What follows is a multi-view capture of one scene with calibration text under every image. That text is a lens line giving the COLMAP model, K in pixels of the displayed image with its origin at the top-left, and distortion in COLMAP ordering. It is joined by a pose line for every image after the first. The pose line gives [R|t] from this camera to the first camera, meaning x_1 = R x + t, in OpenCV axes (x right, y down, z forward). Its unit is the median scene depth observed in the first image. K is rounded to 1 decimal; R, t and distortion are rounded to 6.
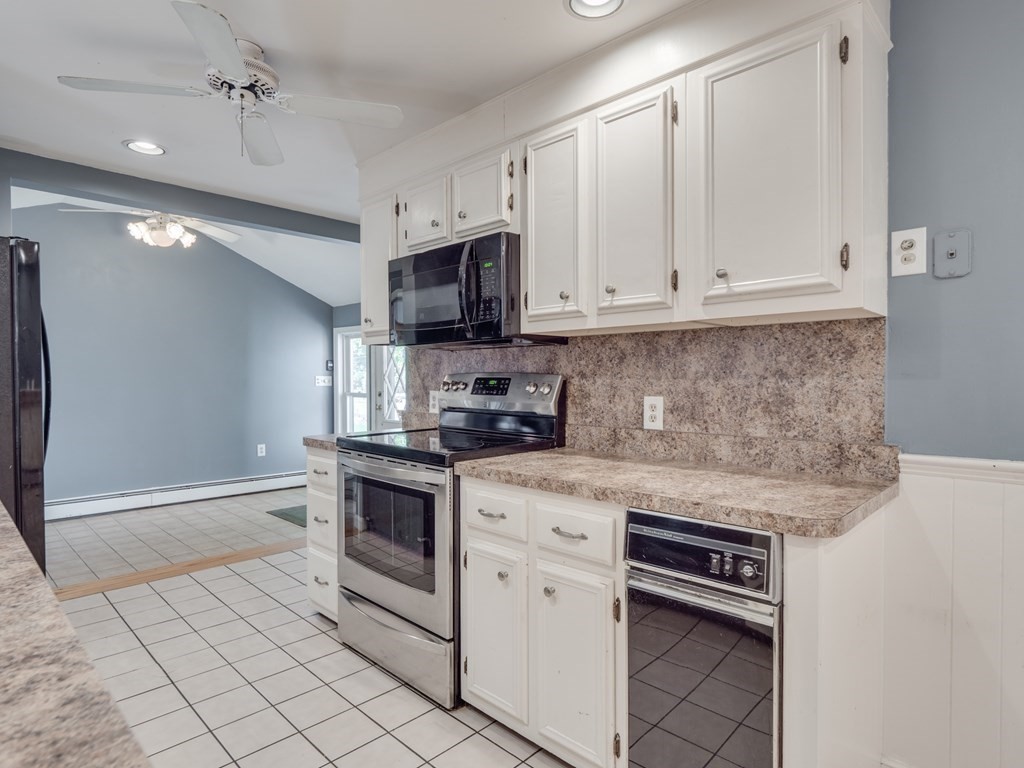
lens RADIAL K [[568.4, 0, 508.7], [0, 568.4, 384.2], [0, 0, 1]] dist [0.001349, -0.001562]
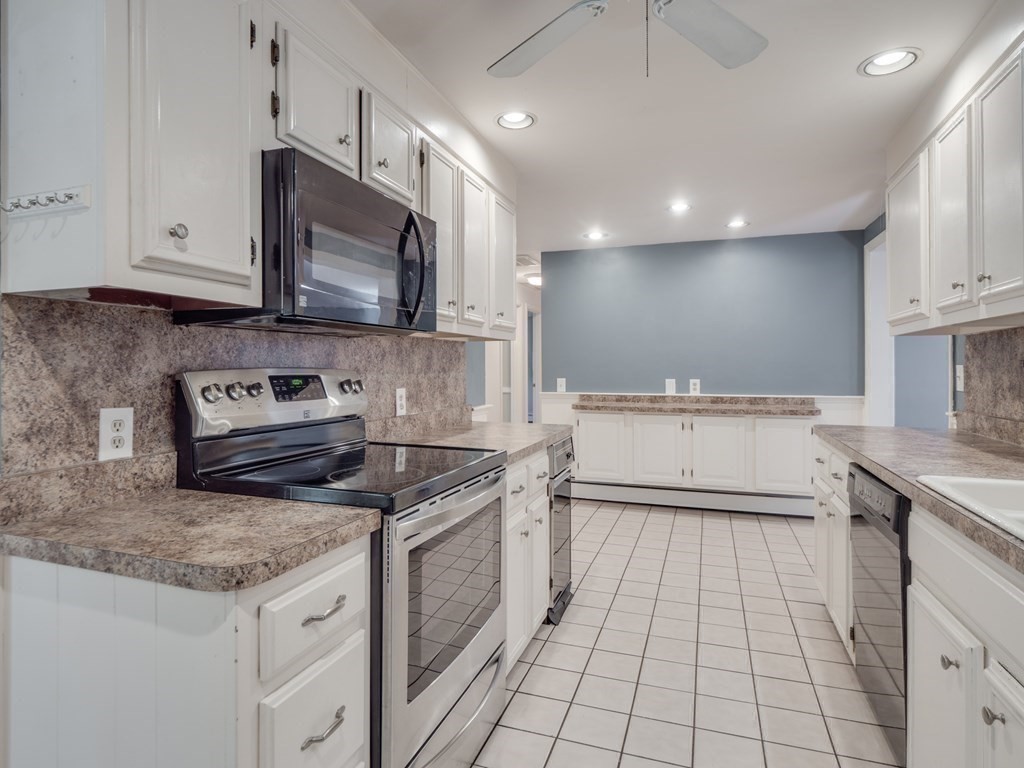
lens RADIAL K [[573.0, 0, 497.5], [0, 573.0, 369.3], [0, 0, 1]] dist [-0.003038, -0.002243]
pose [[-0.410148, -0.001924, 0.912017, -0.983100], [0.012823, 0.999887, 0.007876, -0.027133], [-0.911929, 0.014925, -0.410077, 1.365816]]
